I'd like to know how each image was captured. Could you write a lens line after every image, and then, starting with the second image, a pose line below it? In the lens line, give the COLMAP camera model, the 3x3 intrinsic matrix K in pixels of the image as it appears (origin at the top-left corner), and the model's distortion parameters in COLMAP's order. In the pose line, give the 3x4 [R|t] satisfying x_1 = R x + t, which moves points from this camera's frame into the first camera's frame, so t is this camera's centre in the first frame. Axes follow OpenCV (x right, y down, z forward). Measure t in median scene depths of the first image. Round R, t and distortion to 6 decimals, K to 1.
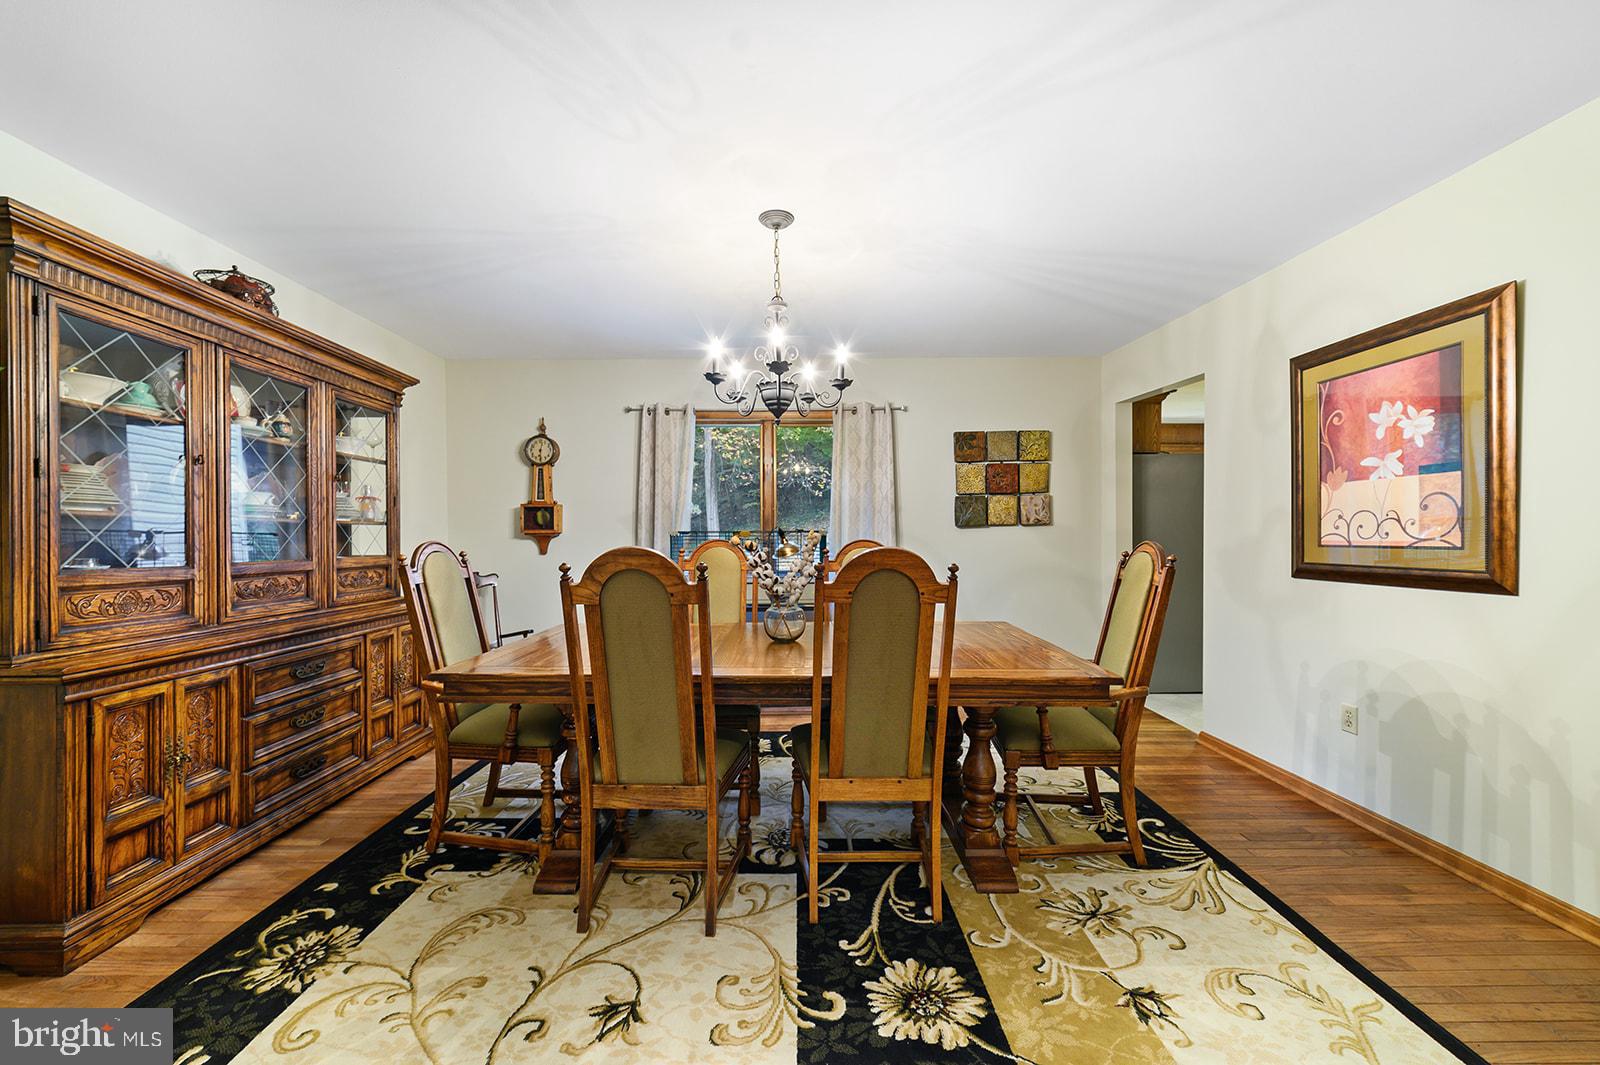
lens RADIAL K [[618.2, 0, 787.1], [0, 618.2, 536.3], [0, 0, 1]] dist [-0.022103, 0.004927]
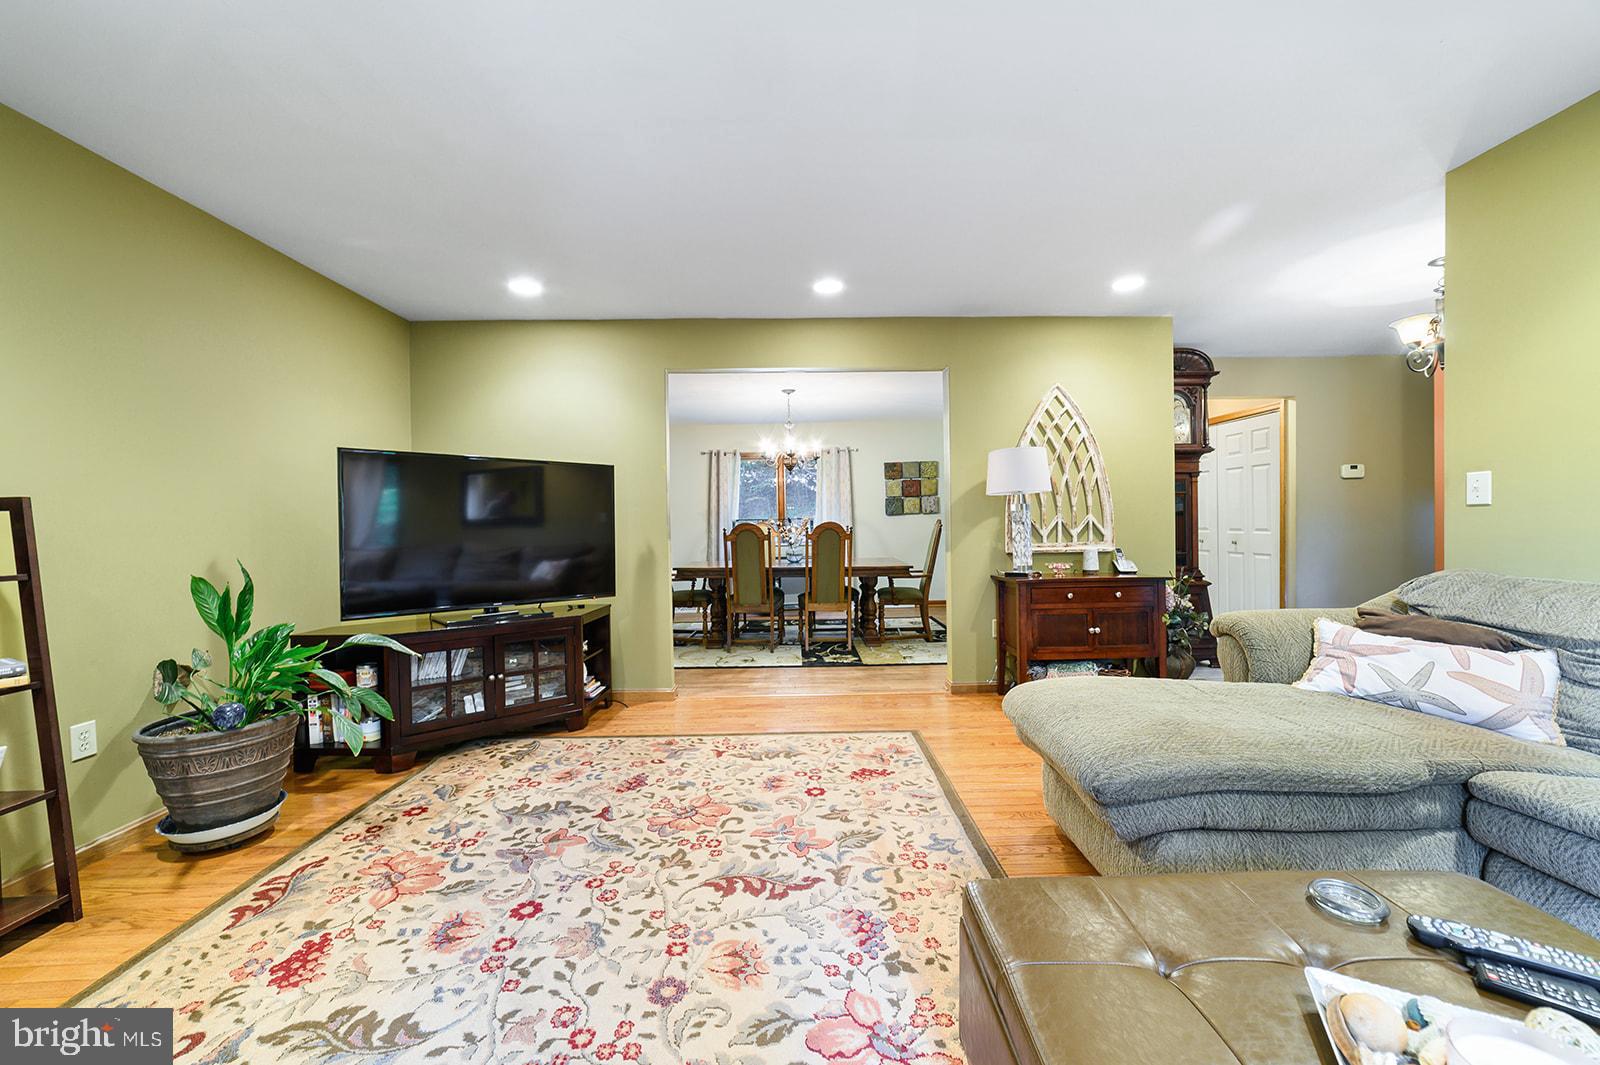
lens RADIAL K [[618.2, 0, 802.0], [0, 618.2, 534.8], [0, 0, 1]] dist [-0.022103, 0.004927]
pose [[0.999544, -0.016151, 0.025499, -0.035897], [0.015883, 0.999817, 0.010678, 0.034699], [-0.025666, -0.010268, 0.999618, -1.483627]]
